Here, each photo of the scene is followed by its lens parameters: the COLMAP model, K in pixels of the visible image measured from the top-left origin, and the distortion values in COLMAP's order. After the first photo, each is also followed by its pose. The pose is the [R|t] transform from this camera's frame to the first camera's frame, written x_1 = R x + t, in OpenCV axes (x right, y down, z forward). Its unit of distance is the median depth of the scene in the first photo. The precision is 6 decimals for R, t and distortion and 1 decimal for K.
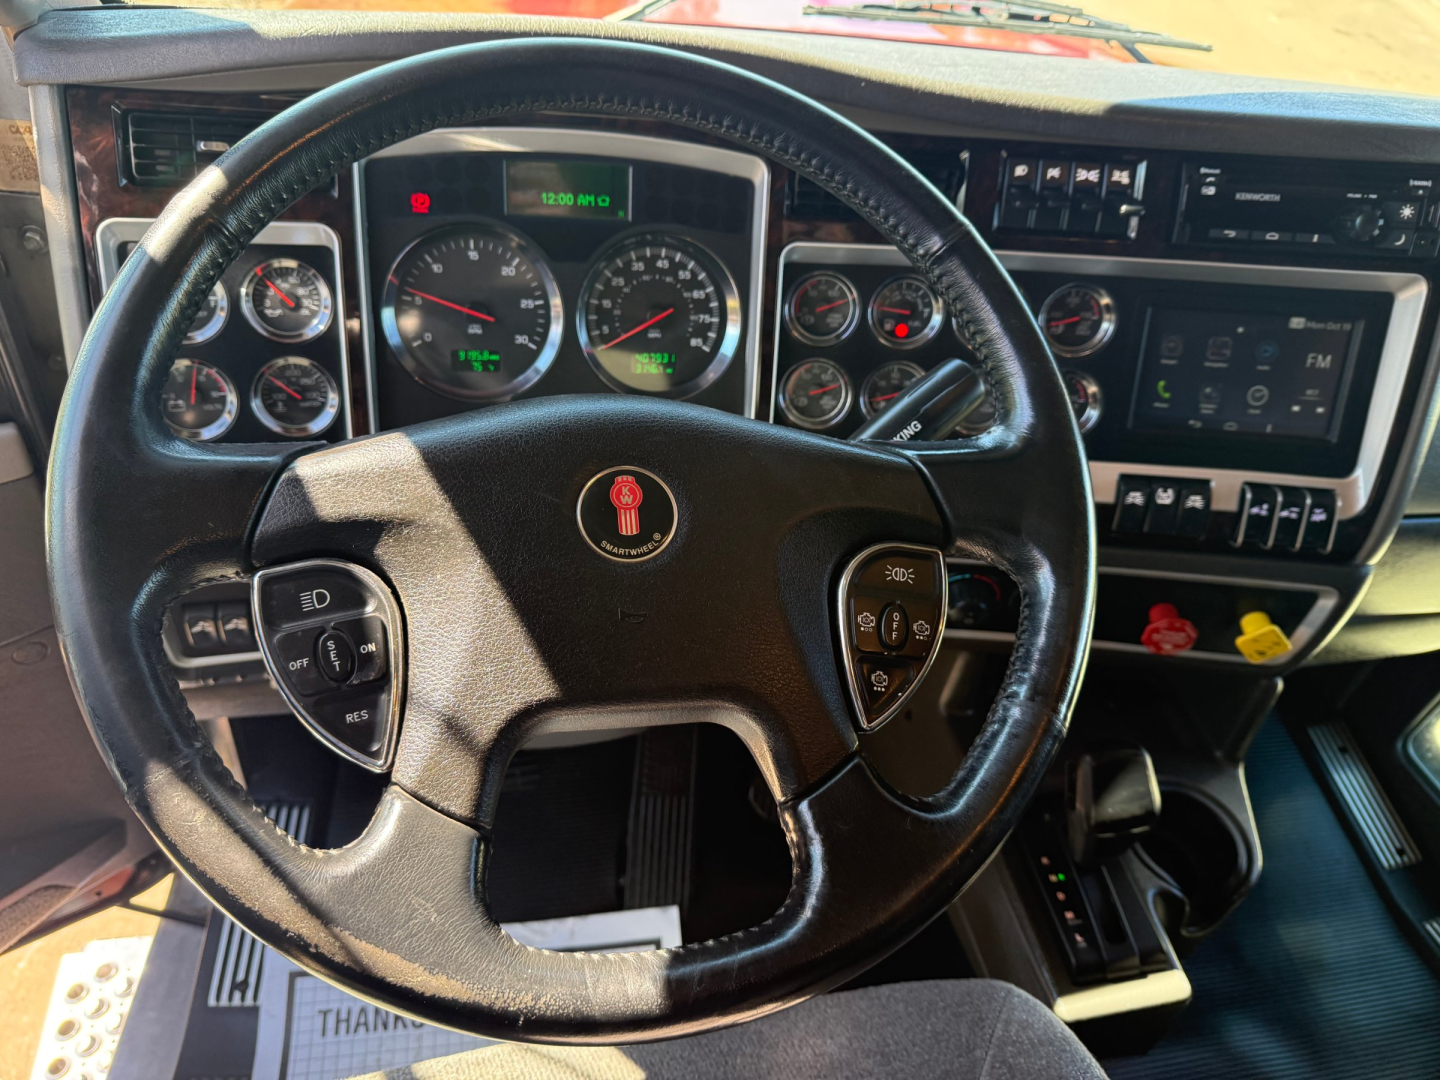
lens RADIAL K [[1098.7, 0, 723.9], [0, 1098.7, 538.2], [0, 0, 1]] dist [0.000211, -0.011523]
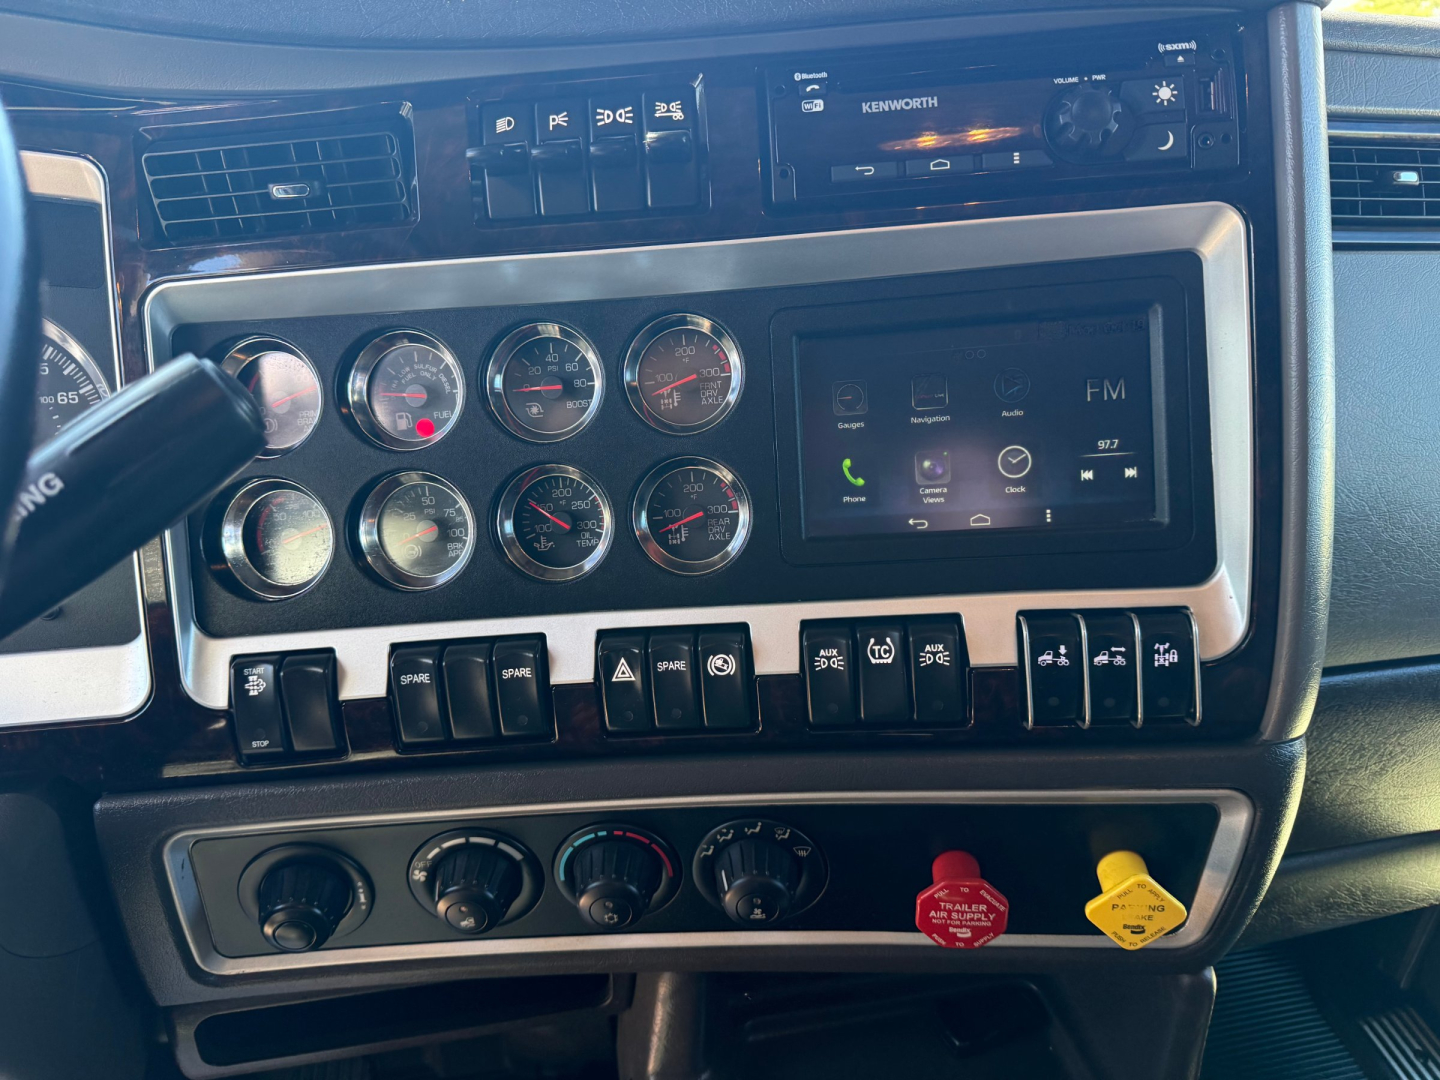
lens RADIAL K [[1098.7, 0, 716.3], [0, 1098.7, 546.8], [0, 0, 1]] dist [0.000211, -0.011523]
pose [[0.993404, -0.108932, -0.035808, 0.343841], [0.095747, 0.959842, -0.263695, 0.050018], [0.063095, 0.258527, 0.963941, 0.441764]]
